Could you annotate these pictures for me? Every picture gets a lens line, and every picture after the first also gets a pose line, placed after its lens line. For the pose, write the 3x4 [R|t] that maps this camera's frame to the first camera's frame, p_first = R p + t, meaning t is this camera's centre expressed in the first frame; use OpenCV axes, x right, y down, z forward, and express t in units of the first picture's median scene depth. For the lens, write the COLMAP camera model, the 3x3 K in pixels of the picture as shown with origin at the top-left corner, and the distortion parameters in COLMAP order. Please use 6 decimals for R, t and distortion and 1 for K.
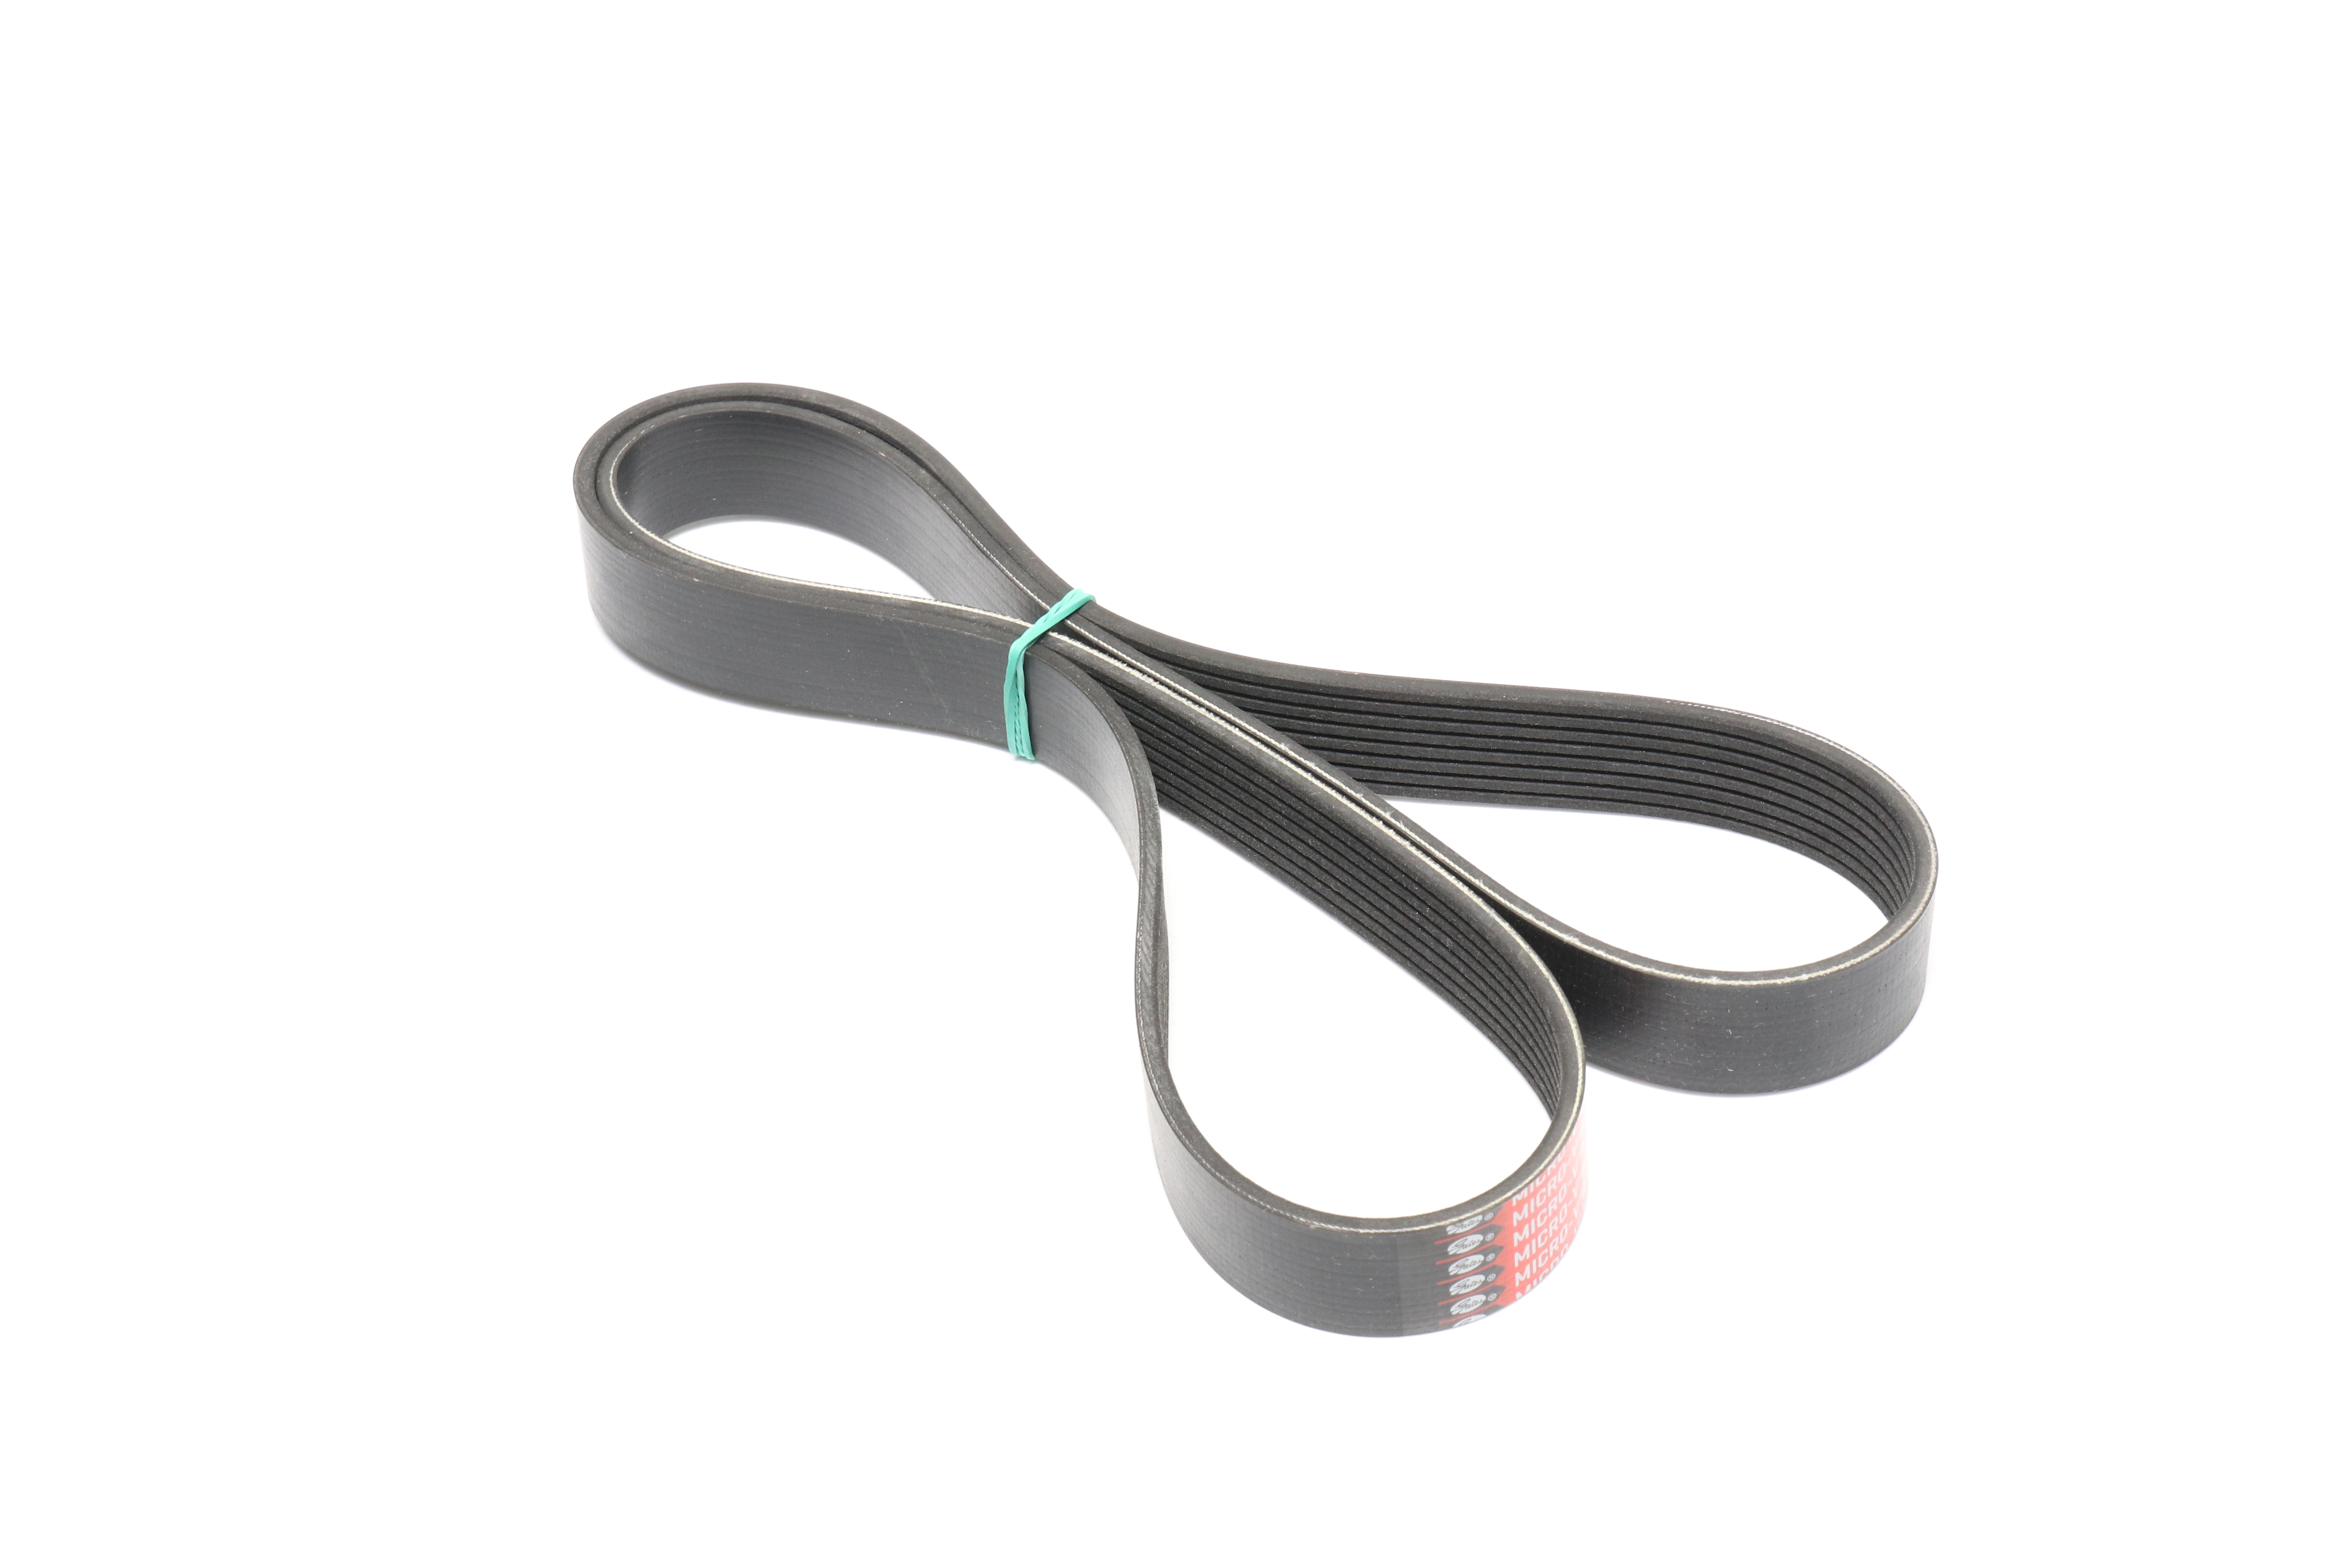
lens RADIAL K [[4600.5, 0, 1176.0], [0, 4600.5, 784.0], [0, 0, 1]] dist [-0.010855, -0.013309]
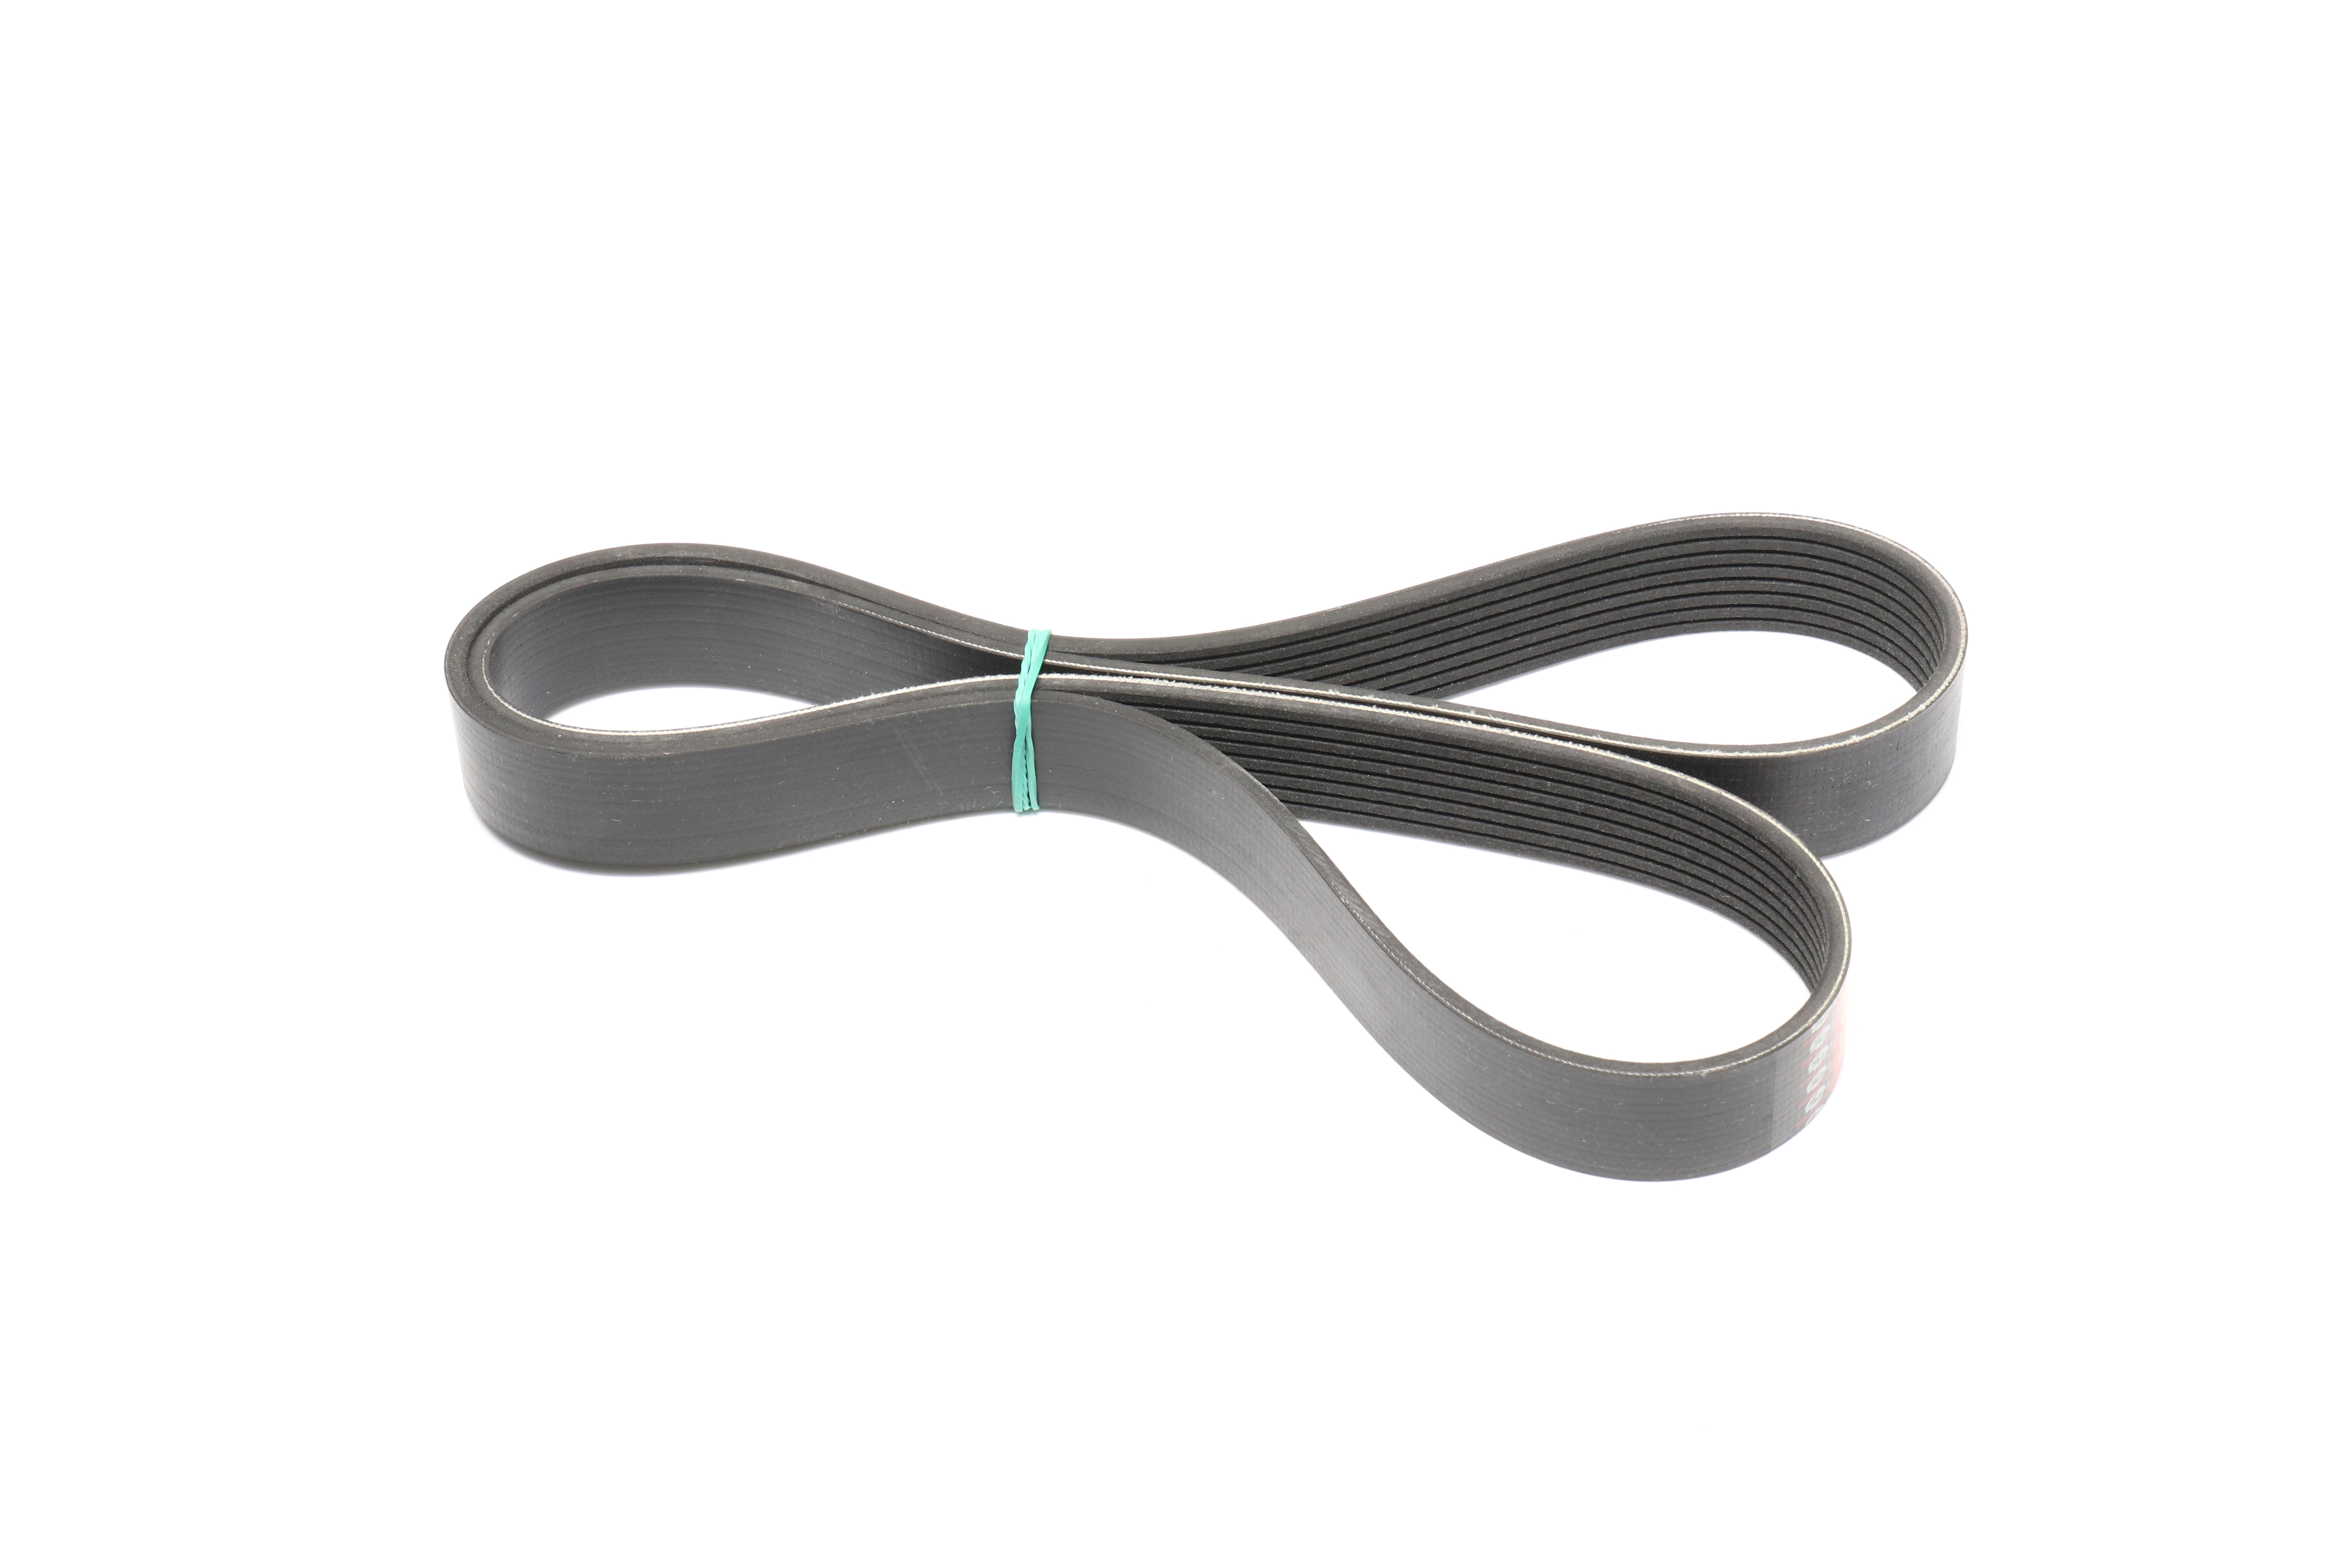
lens RADIAL K [[4600.5, 0, 1176.0], [0, 4600.5, 784.0], [0, 0, 1]] dist [-0.010855, -0.013309]
pose [[0.840999, -0.336687, 0.423512, -0.437225], [0.347657, 0.936077, 0.053803, -0.055193], [-0.414555, 0.101988, 0.904291, 0.101410]]
